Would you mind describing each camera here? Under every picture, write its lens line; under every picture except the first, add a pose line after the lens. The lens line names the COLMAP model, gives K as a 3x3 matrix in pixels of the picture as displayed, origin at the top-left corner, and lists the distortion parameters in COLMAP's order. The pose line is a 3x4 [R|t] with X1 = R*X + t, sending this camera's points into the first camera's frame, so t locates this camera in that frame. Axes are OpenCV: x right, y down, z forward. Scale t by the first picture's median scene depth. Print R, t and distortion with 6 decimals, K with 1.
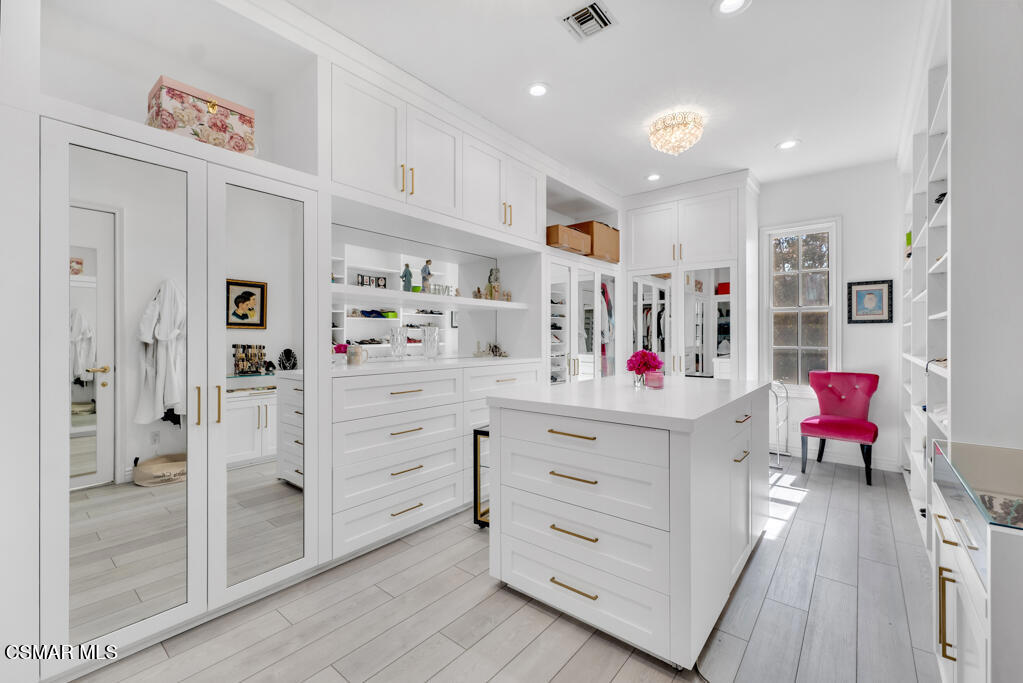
lens RADIAL K [[424.3, 0, 507.4], [0, 424.3, 337.8], [0, 0, 1]] dist [0.002177, 0.000114]
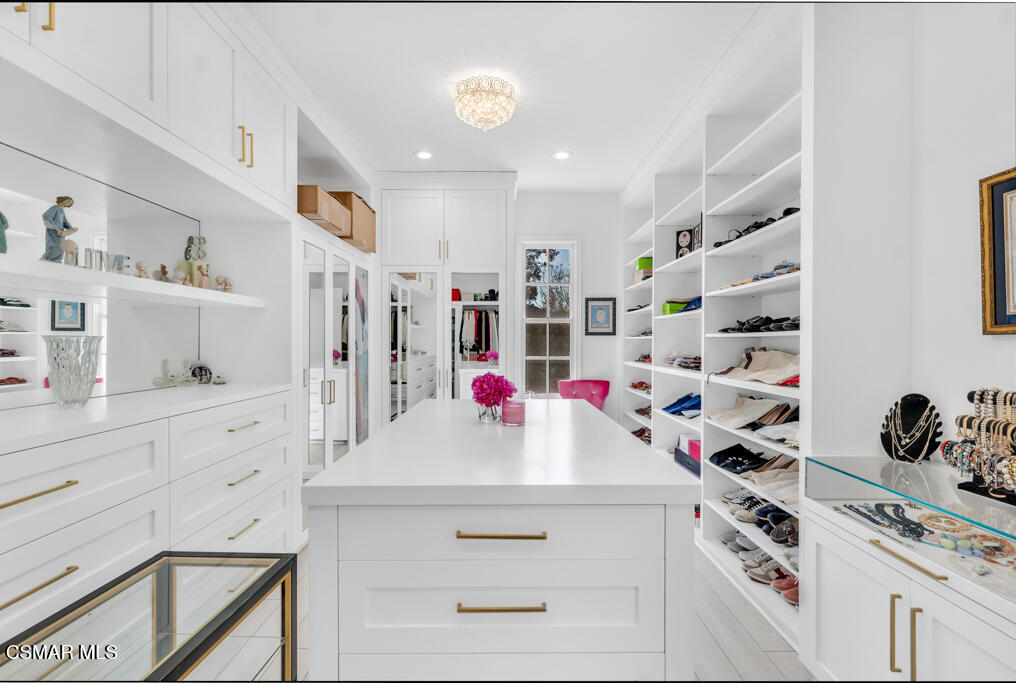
lens RADIAL K [[457.2, 0, 507.8], [0, 457.2, 342.4], [0, 0, 1]] dist [-0.001350, -0.001329]
pose [[0.769701, 0.001853, 0.638402, -0.105436], [-0.003087, 0.999995, 0.000819, -0.015820], [-0.638397, -0.002601, 0.769703, 0.228893]]
